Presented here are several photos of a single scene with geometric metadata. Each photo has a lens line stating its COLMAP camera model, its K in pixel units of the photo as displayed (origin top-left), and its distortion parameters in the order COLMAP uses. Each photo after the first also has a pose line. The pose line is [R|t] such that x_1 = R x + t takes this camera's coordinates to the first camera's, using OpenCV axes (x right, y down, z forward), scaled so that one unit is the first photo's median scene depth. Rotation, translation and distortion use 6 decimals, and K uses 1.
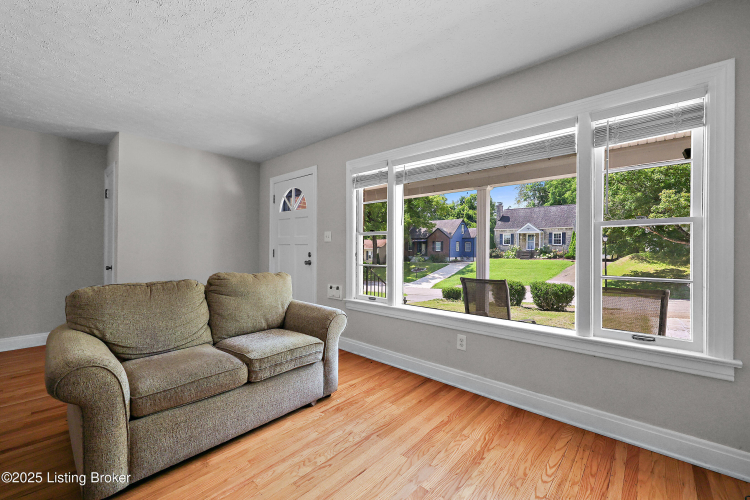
lens RADIAL K [[303.5, 0, 372.5], [0, 303.5, 247.9], [0, 0, 1]] dist [-0.000674, 0.000042]
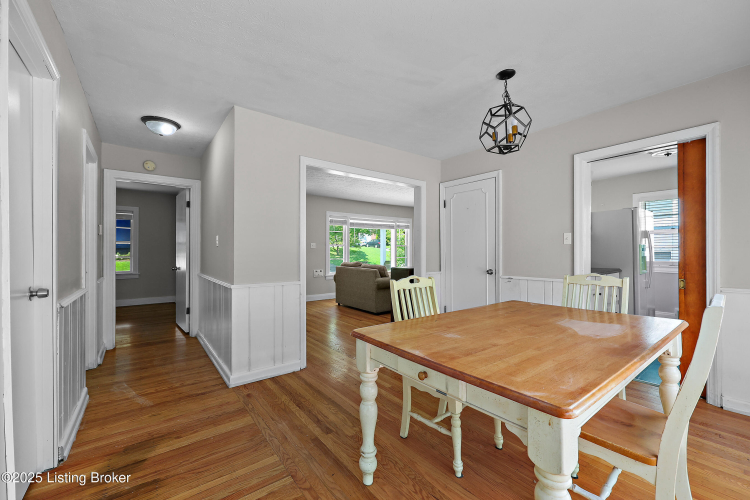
lens RADIAL K [[303.5, 0, 372.5], [0, 303.5, 247.9], [0, 0, 1]] dist [-0.000674, 0.000042]
pose [[0.192337, 0.015098, 0.981213, -2.038932], [0.008428, 0.999819, -0.017037, 0.014561], [-0.981293, 0.011547, 0.192175, 0.258701]]
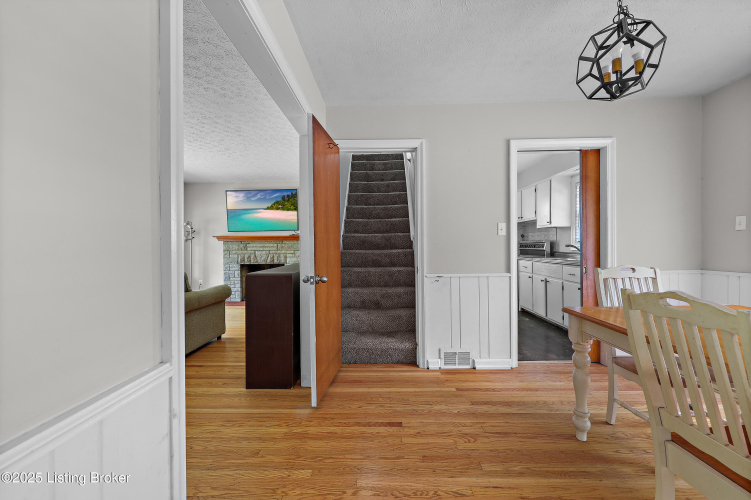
lens RADIAL K [[303.9, 0, 373.0], [0, 303.9, 247.9], [0, 0, 1]] dist [-0.000674, 0.000042]
pose [[-0.645080, 0.002750, 0.764110, -1.497173], [0.014554, 0.999856, 0.008689, 0.015442], [-0.763977, 0.016726, -0.645027, 0.643169]]
